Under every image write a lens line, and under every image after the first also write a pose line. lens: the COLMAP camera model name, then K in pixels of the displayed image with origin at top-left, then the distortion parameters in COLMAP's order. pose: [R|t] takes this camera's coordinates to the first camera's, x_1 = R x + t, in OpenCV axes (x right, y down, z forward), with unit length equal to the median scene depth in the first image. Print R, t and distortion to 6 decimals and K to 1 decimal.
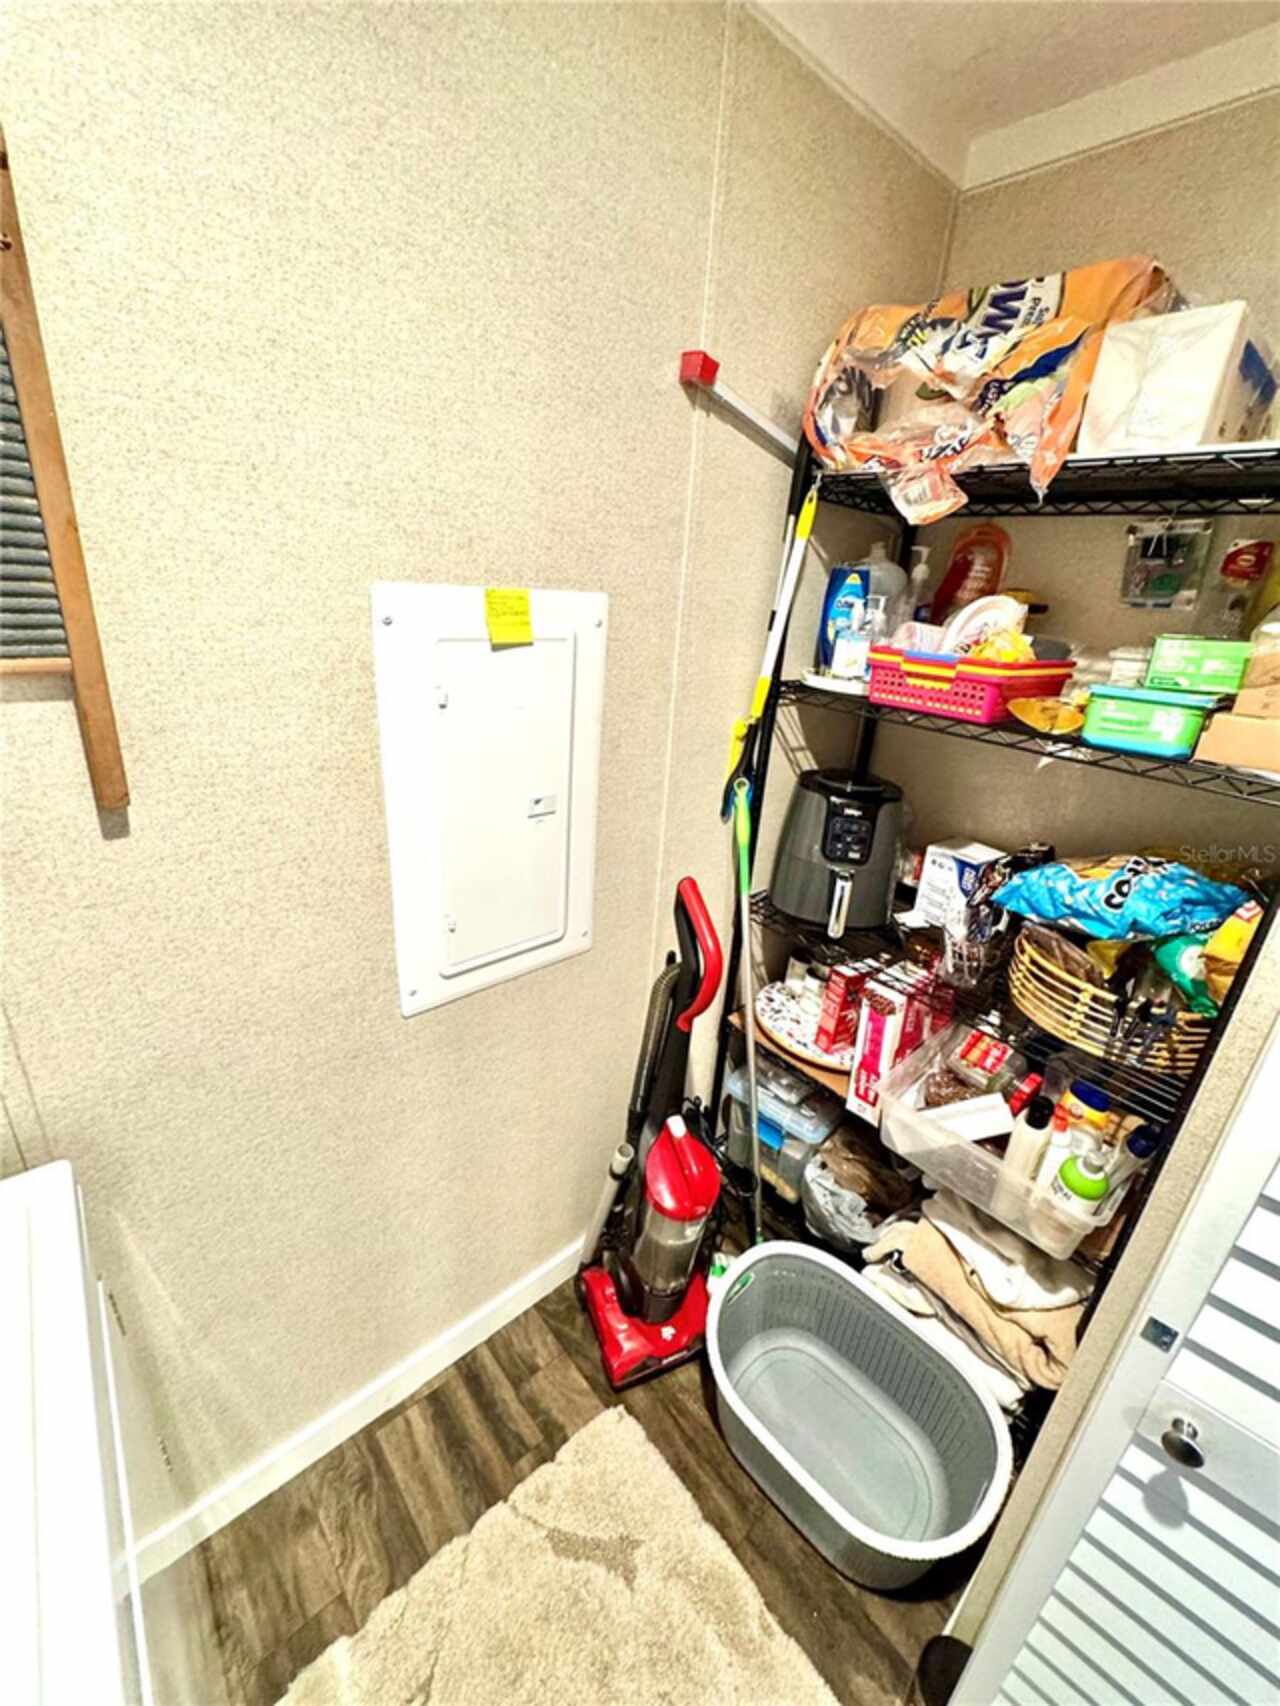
lens RADIAL K [[682.9, 0, 639.0], [0, 682.9, 851.0], [0, 0, 1]] dist [-0.002822, 0.000816]
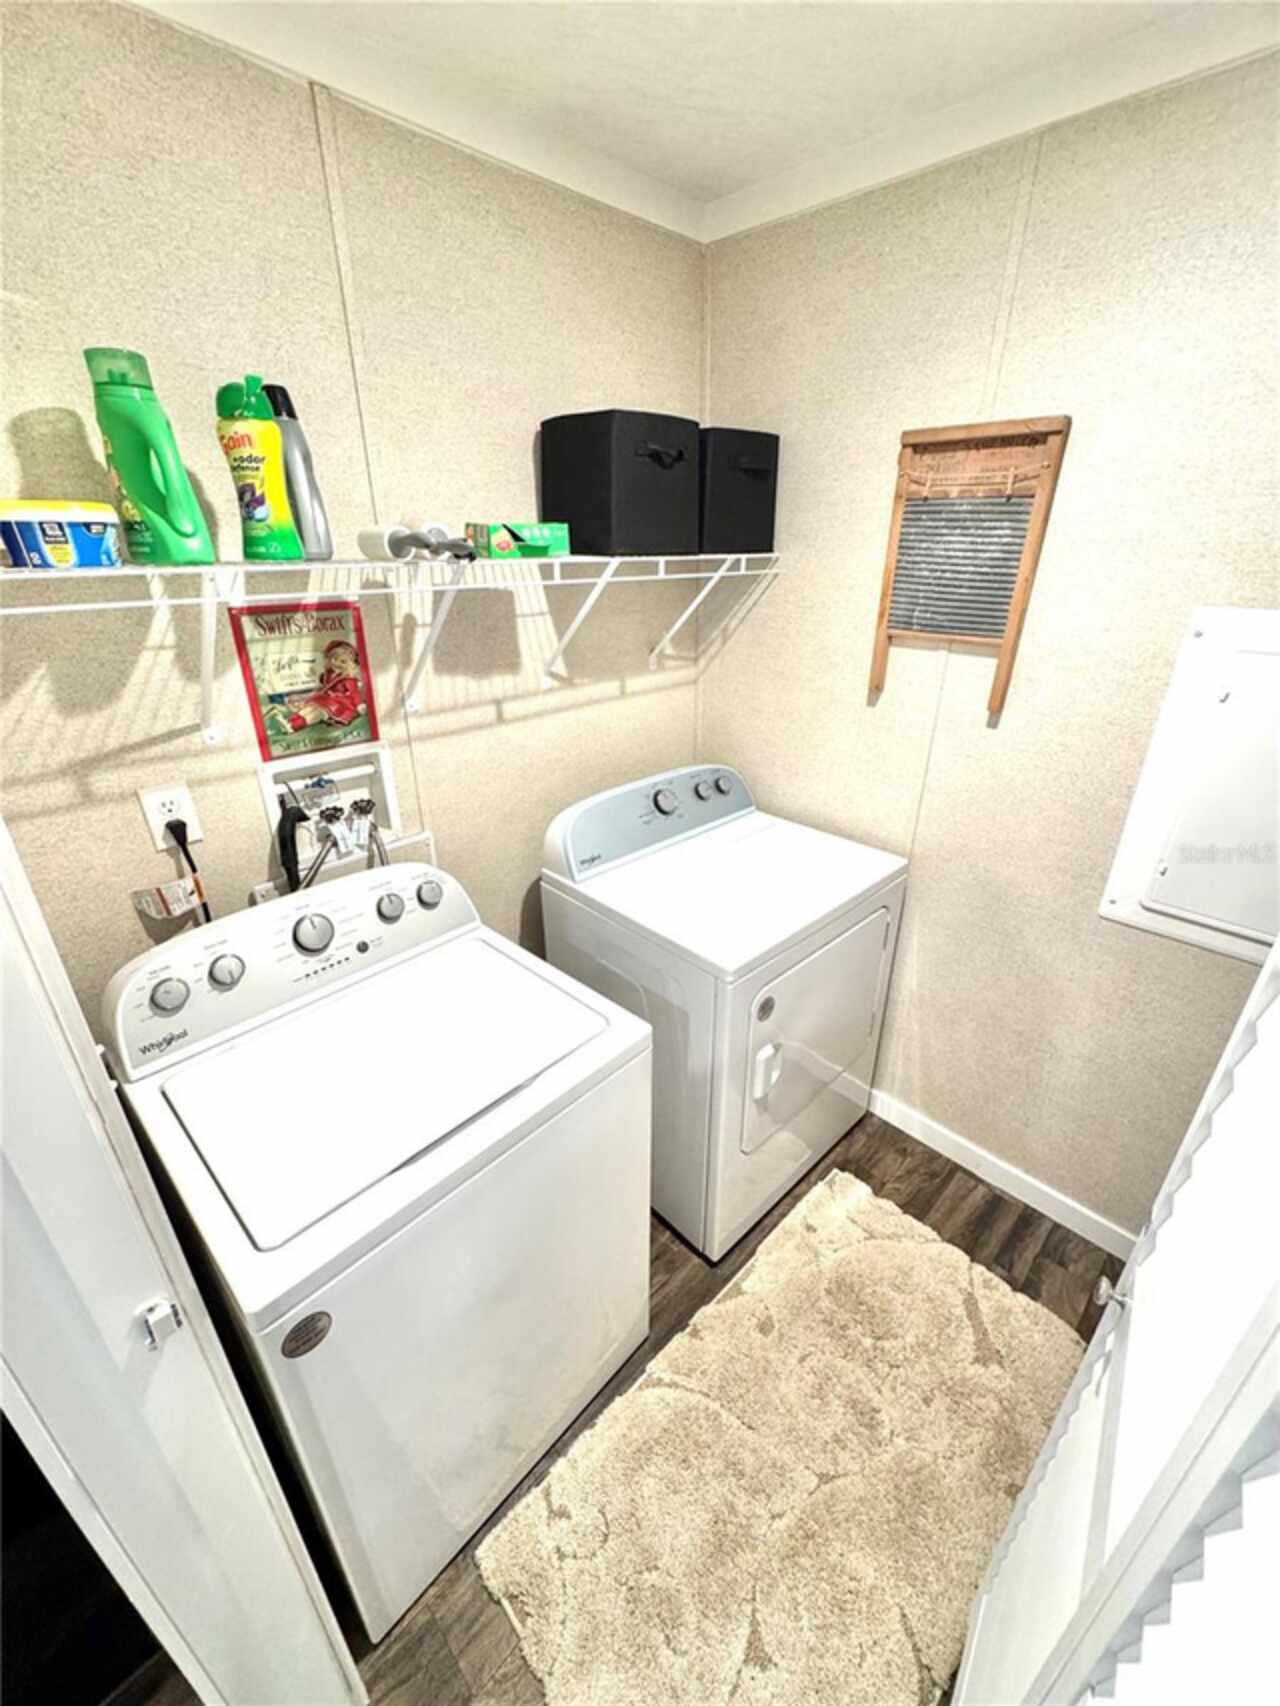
lens RADIAL K [[682.9, 0, 639.9], [0, 682.9, 855.8], [0, 0, 1]] dist [-0.002822, 0.000816]
pose [[0.057927, 0.357172, -0.932241, 0.805466], [-0.362638, 0.877551, 0.313685, 0.037376], [0.930128, 0.319895, 0.180358, -0.154662]]
